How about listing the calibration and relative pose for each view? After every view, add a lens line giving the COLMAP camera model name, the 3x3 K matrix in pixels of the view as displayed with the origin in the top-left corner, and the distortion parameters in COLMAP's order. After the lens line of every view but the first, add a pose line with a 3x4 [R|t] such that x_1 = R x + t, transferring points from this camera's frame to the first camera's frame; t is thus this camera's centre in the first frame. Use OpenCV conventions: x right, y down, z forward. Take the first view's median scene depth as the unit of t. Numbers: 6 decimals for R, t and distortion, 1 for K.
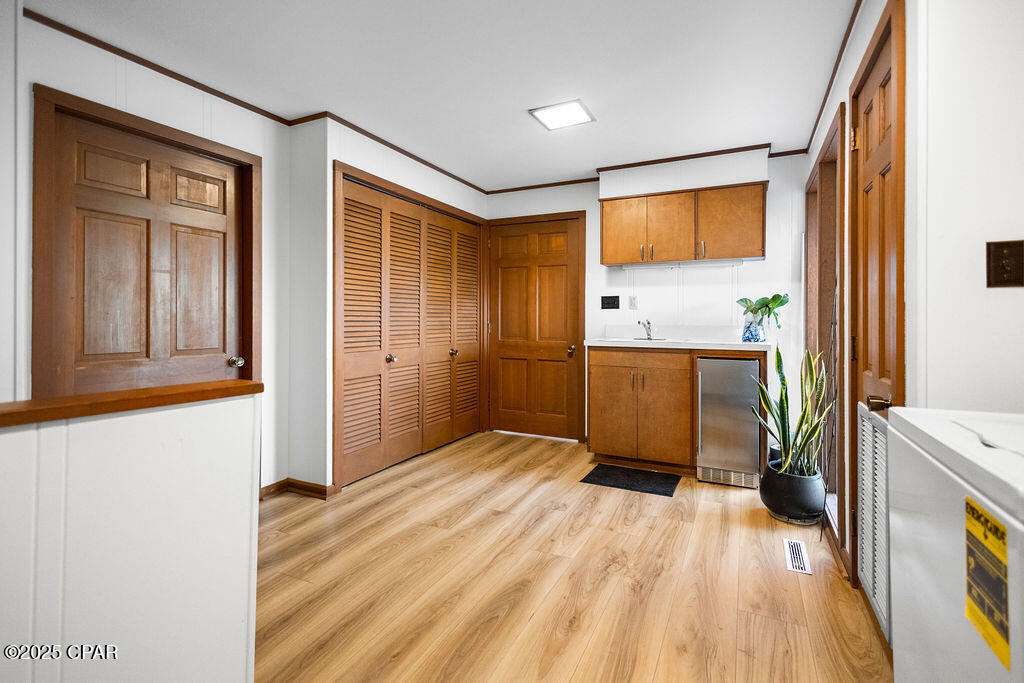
lens RADIAL K [[485.0, 0, 511.0], [0, 485.0, 331.4], [0, 0, 1]] dist [0.011359, -0.000627]
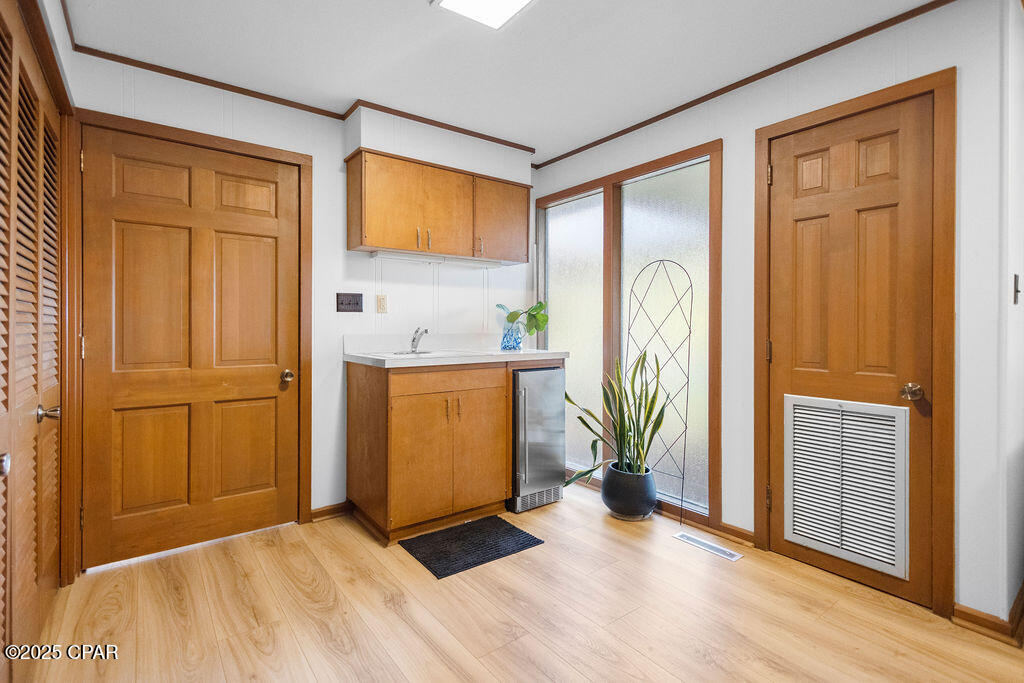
lens RADIAL K [[485.0, 0, 511.0], [0, 485.0, 331.4], [0, 0, 1]] dist [0.011359, -0.000627]
pose [[0.451251, -0.014959, 0.892272, -0.348615], [0.025594, 0.999665, 0.003815, -0.017655], [-0.892030, 0.021115, 0.451483, 0.554402]]
